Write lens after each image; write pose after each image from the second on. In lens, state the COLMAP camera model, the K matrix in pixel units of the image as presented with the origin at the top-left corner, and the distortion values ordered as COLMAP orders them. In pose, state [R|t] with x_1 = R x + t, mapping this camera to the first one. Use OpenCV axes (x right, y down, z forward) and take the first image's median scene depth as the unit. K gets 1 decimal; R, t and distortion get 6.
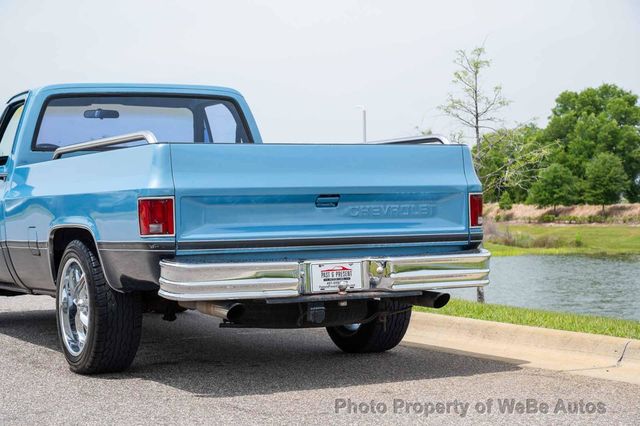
lens RADIAL K [[1266.8, 0, 320.0], [0, 1266.8, 213.0], [0, 0, 1]] dist [0.004804, -0.071170]
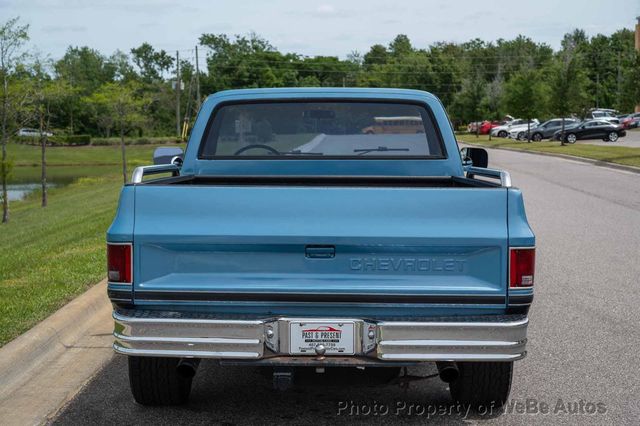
lens RADIAL K [[1266.8, 0, 320.0], [0, 1266.8, 213.0], [0, 0, 1]] dist [0.004804, -0.071170]
pose [[0.881483, 0.052979, -0.469234, 0.422191], [-0.028351, 0.997832, 0.059400, -0.089376], [0.471363, -0.039057, 0.881074, 0.220629]]
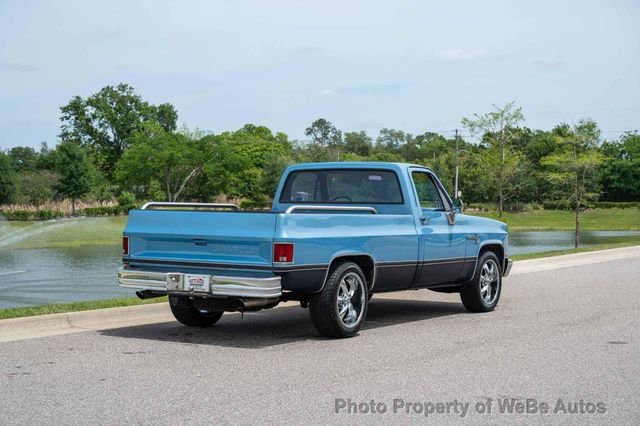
lens RADIAL K [[1266.8, 0, 320.0], [0, 1266.8, 213.0], [0, 0, 1]] dist [0.004804, -0.071170]
pose [[0.496196, 0.035154, -0.867499, 1.701209], [-0.030686, 0.999266, 0.022942, -0.100626], [0.867668, 0.015237, 0.496910, 0.233222]]
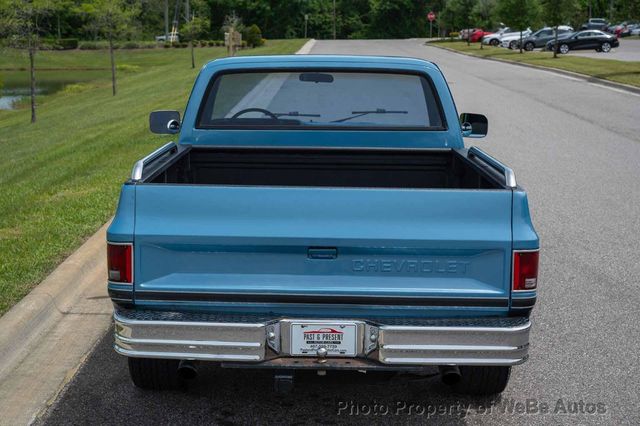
lens RADIAL K [[1267.8, 0, 311.5], [0, 1267.8, 212.9], [0, 0, 1]] dist [0.019627, -0.056440]
pose [[0.881929, 0.094451, -0.461822, 0.404977], [-0.036180, 0.990393, 0.133462, -0.154630], [0.469991, -0.100995, 0.876874, 0.228141]]
